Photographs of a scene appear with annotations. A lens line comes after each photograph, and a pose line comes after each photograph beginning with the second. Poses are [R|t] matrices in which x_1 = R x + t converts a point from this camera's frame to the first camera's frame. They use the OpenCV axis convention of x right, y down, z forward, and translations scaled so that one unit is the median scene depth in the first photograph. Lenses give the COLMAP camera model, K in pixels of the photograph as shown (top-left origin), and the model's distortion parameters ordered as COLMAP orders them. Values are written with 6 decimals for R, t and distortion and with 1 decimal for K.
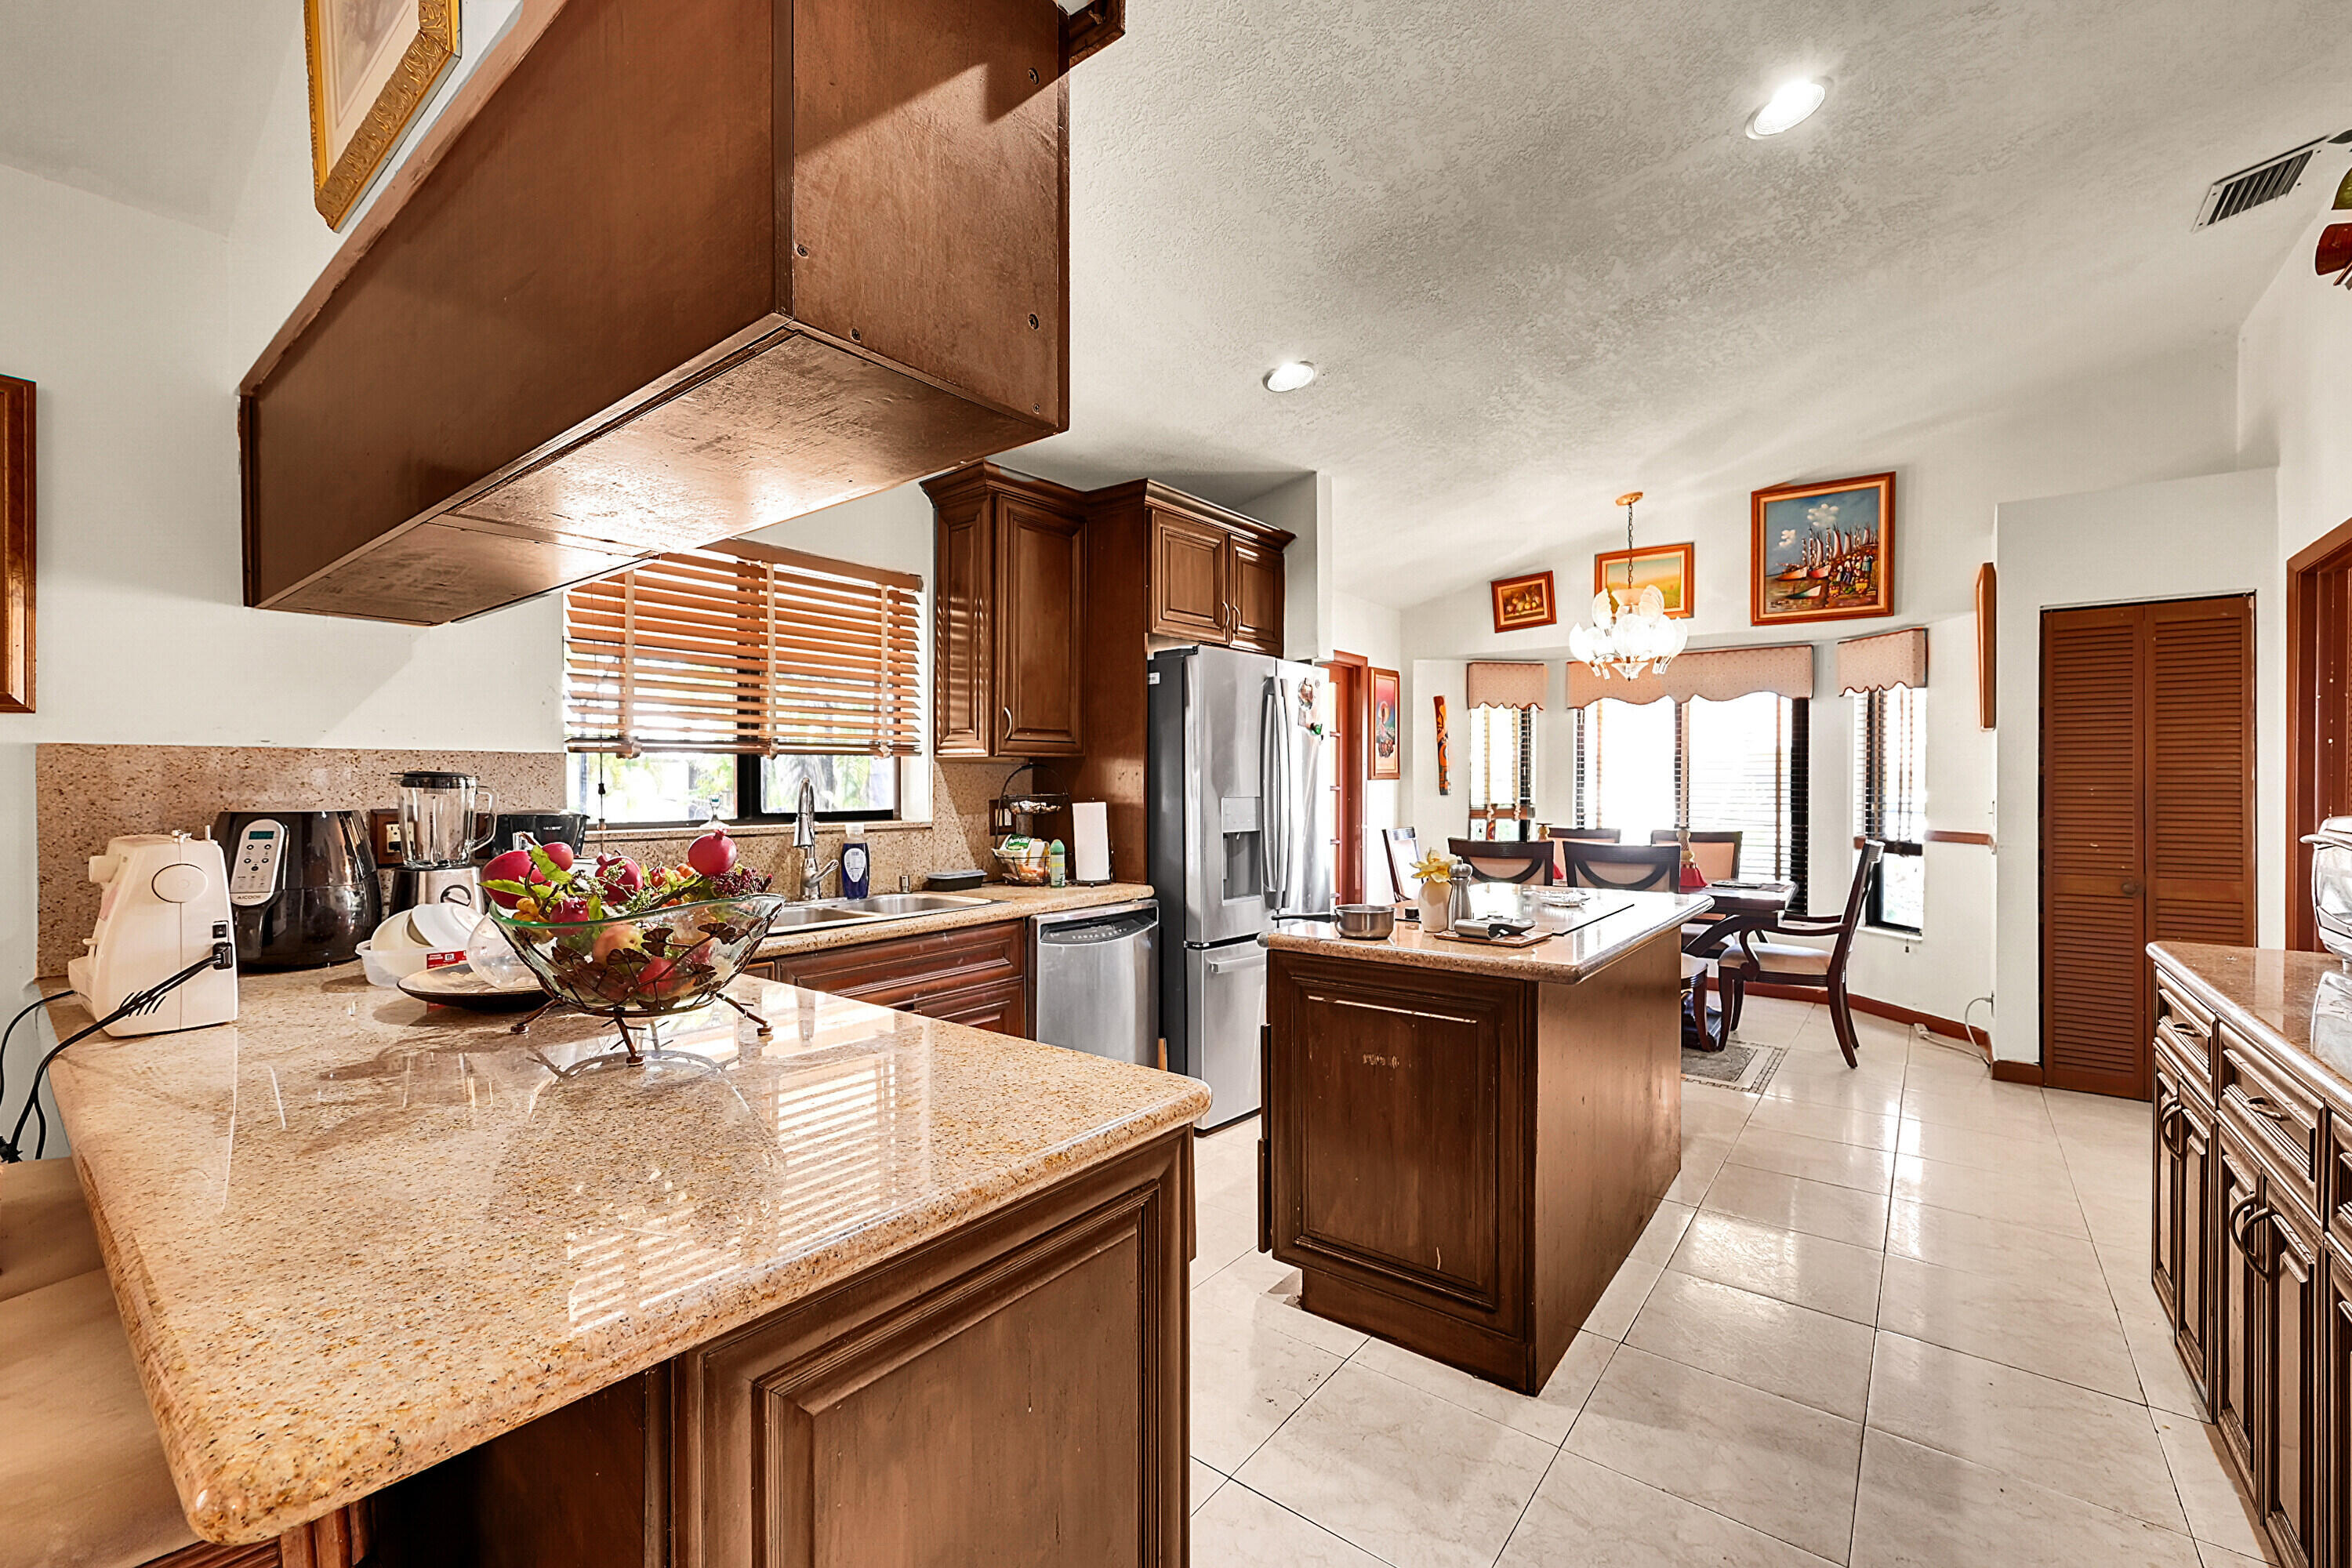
lens RADIAL K [[967.3, 0, 1173.5], [0, 967.3, 785.5], [0, 0, 1]] dist [-0.000209, -0.000404]
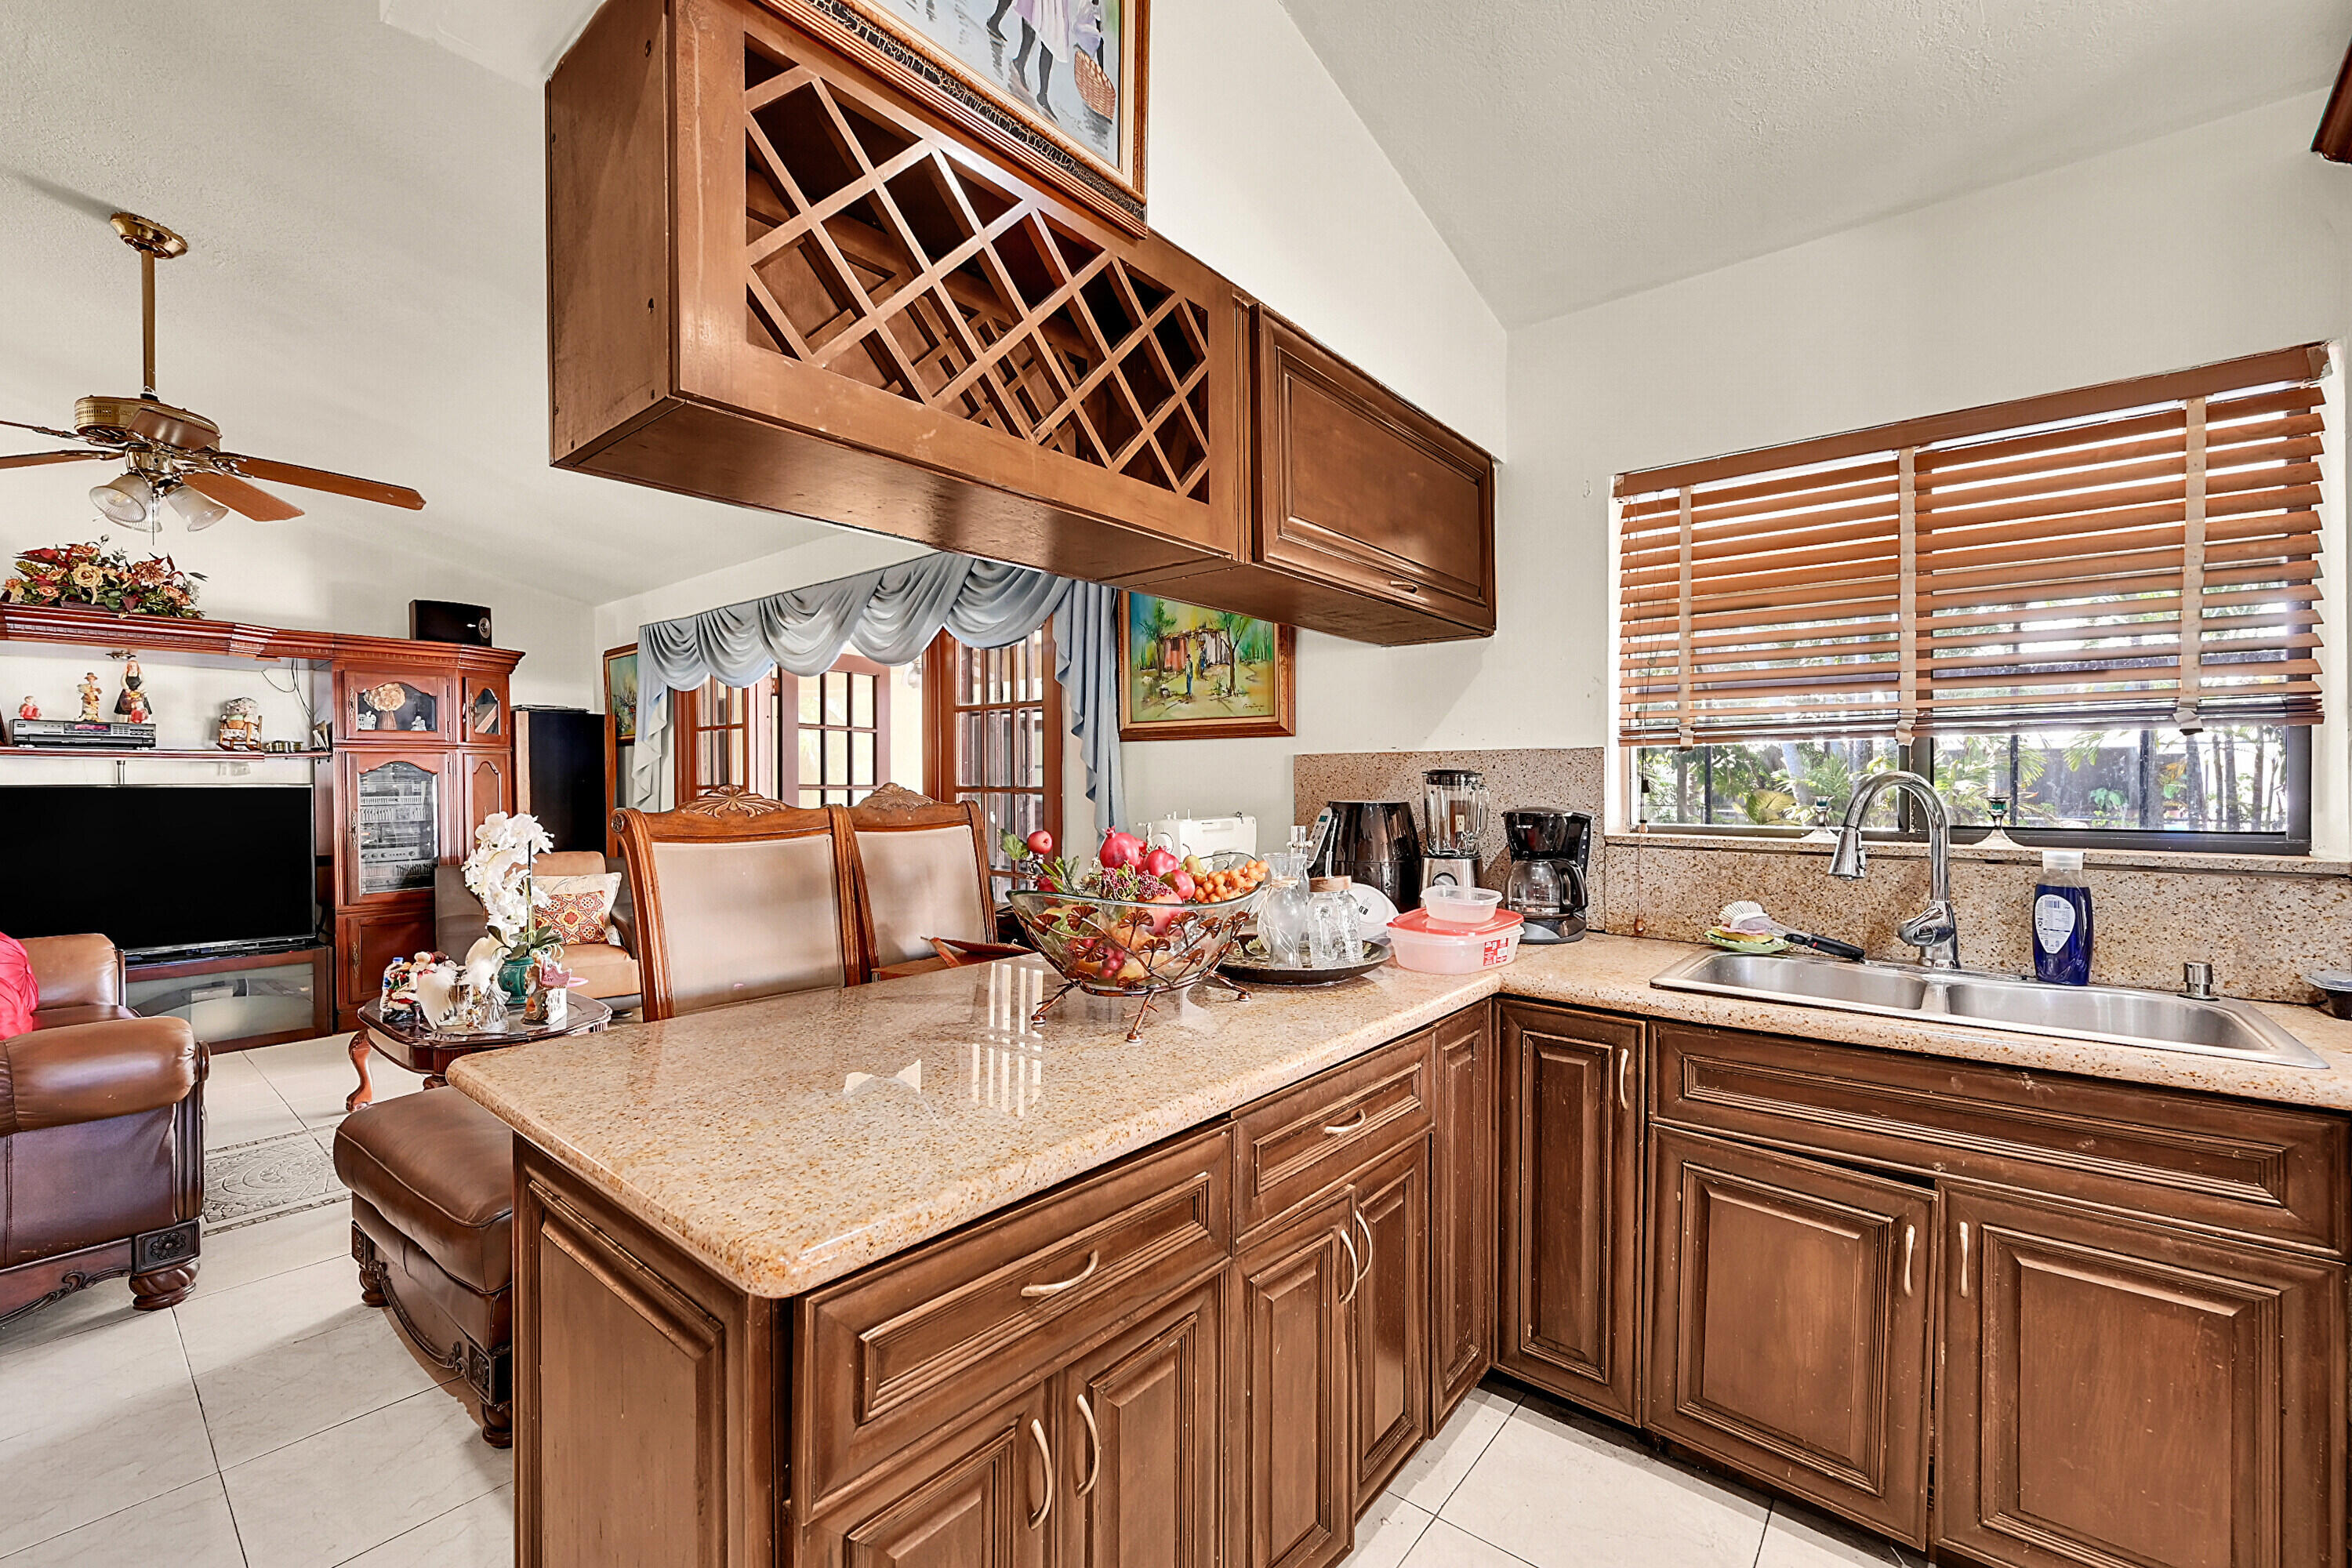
lens RADIAL K [[967.3, 0, 1189.1], [0, 967.3, 769.9], [0, 0, 1]] dist [-0.000209, -0.000404]
pose [[-0.026791, -0.005713, -0.999625, 0.150028], [0.001799, 0.999982, -0.005763, -0.003839], [0.999639, -0.001953, -0.026781, 0.285367]]
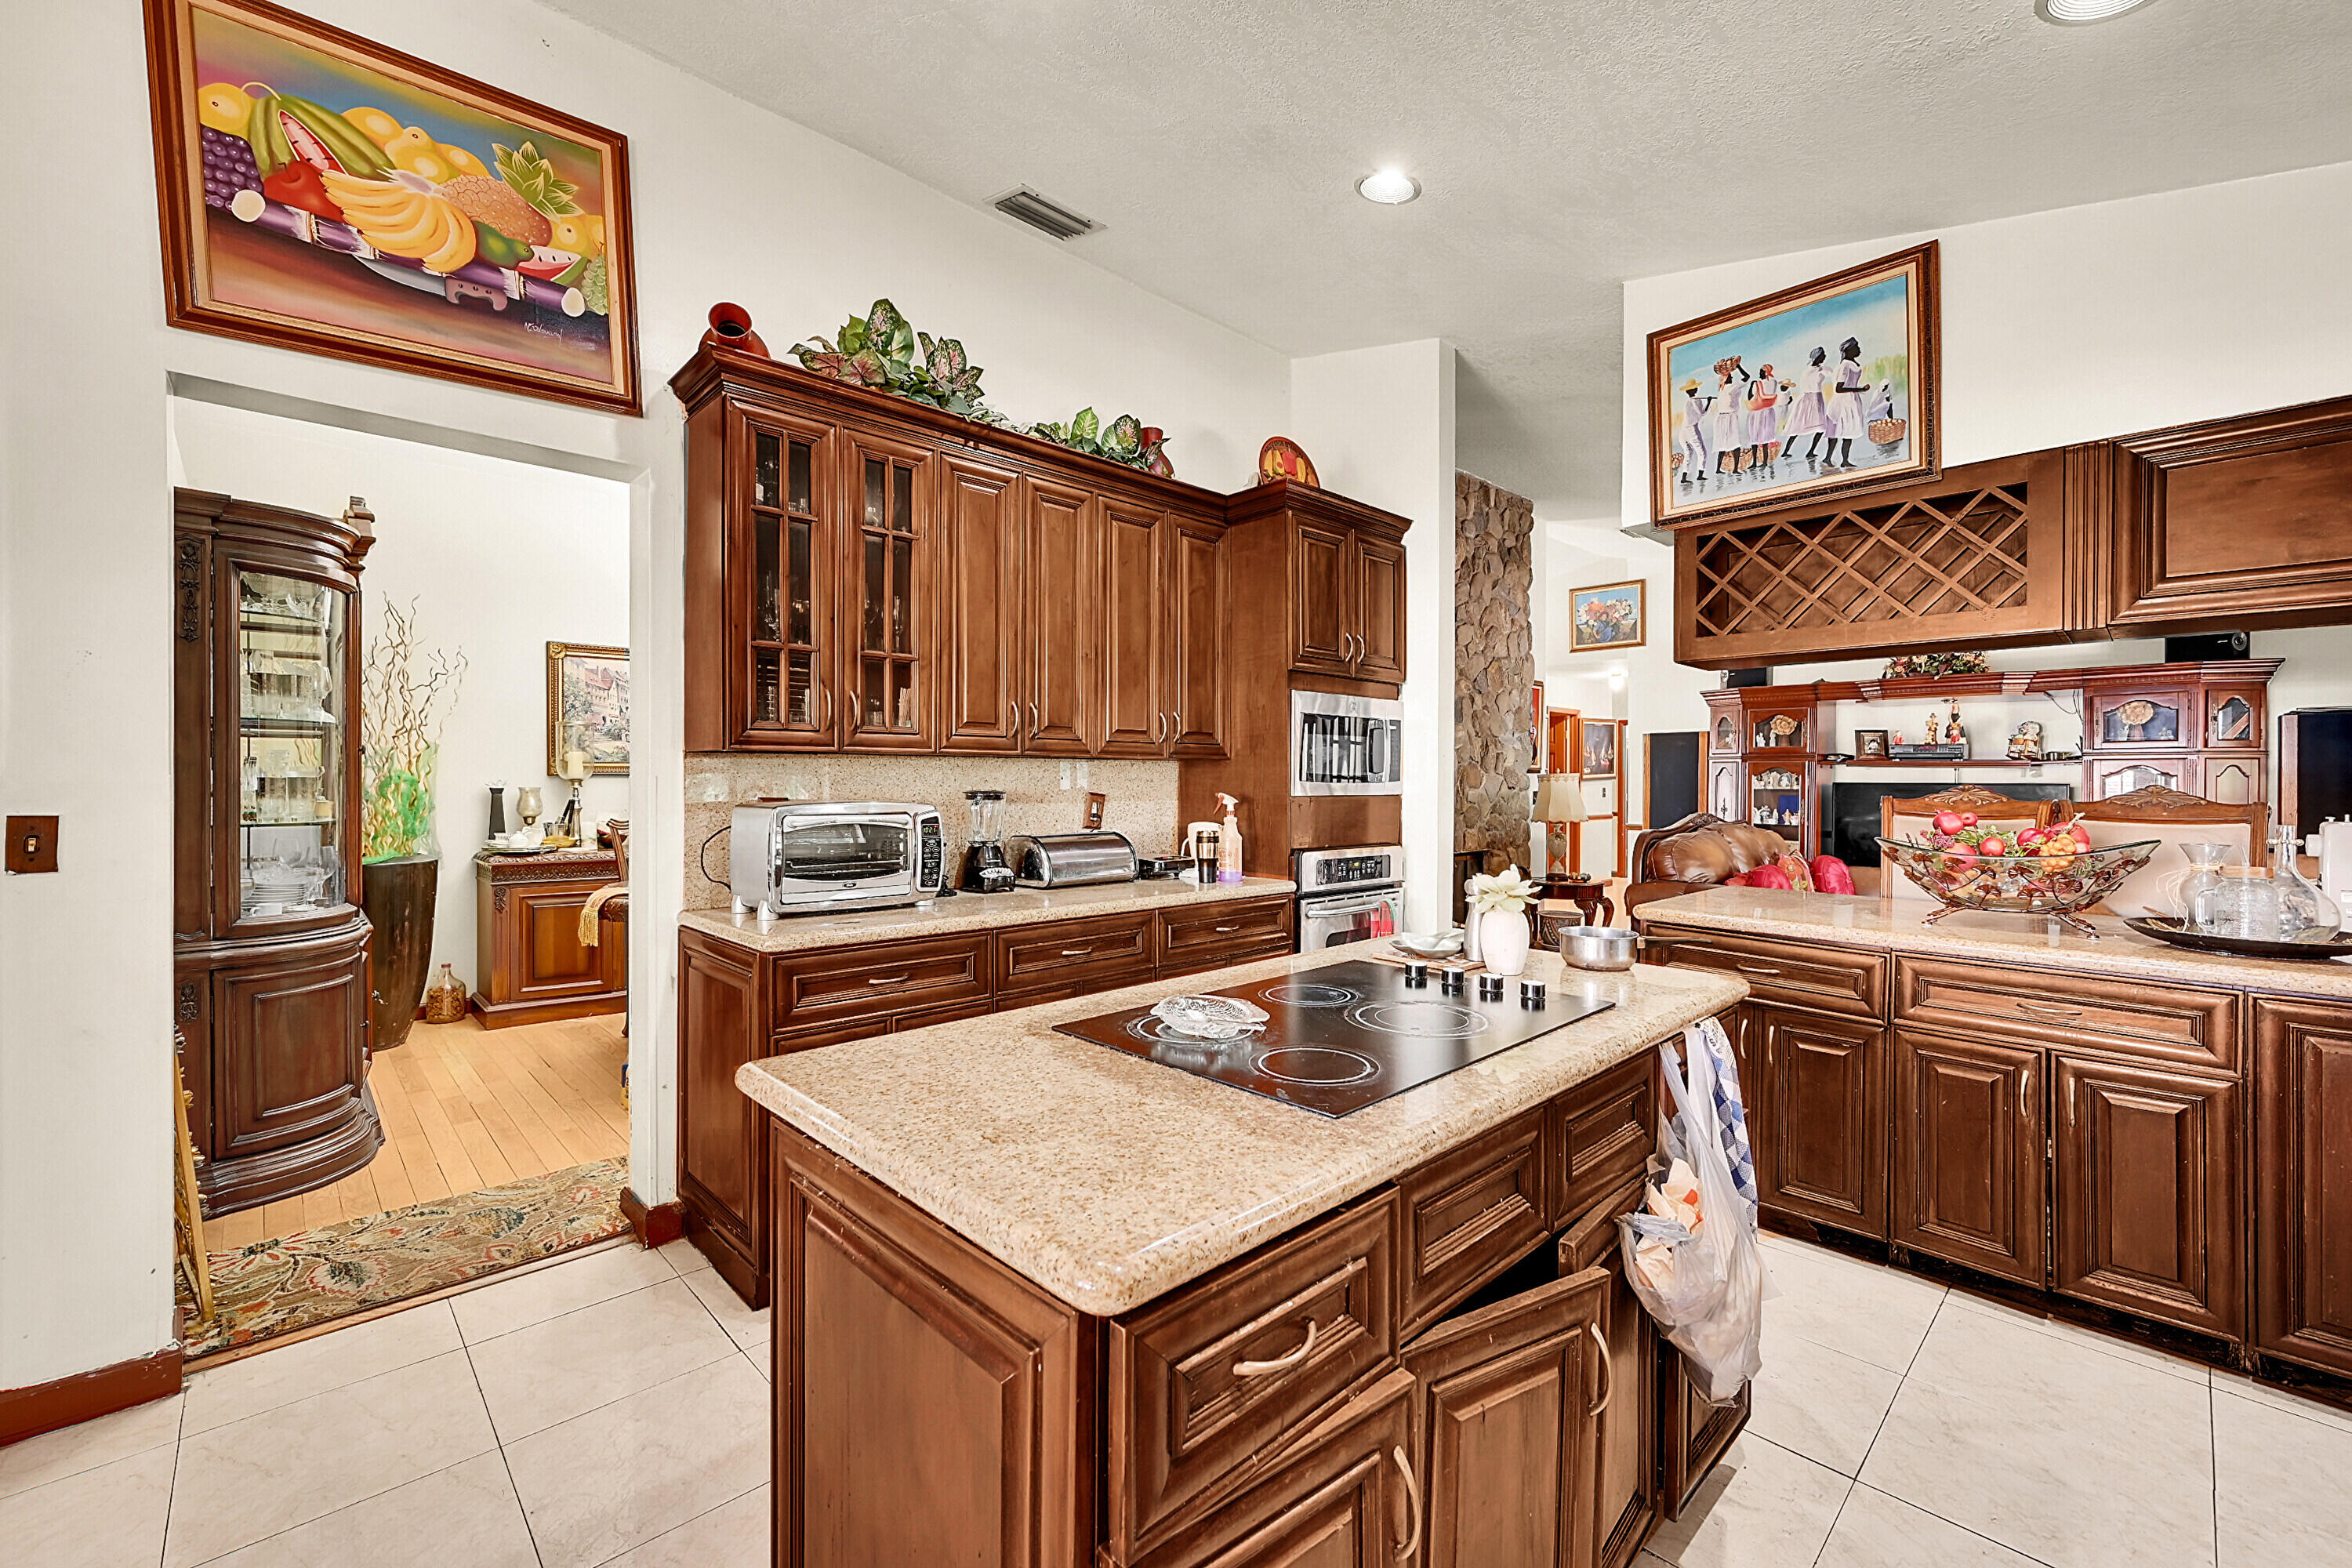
lens RADIAL K [[967.3, 0, 1173.4], [0, 967.3, 781.3], [0, 0, 1]] dist [-0.000209, -0.000404]
pose [[-0.989305, -0.005820, 0.145746, 0.193811], [-0.004842, 0.999963, 0.007065, -0.004256], [-0.145781, 0.006284, -0.989297, 0.849470]]
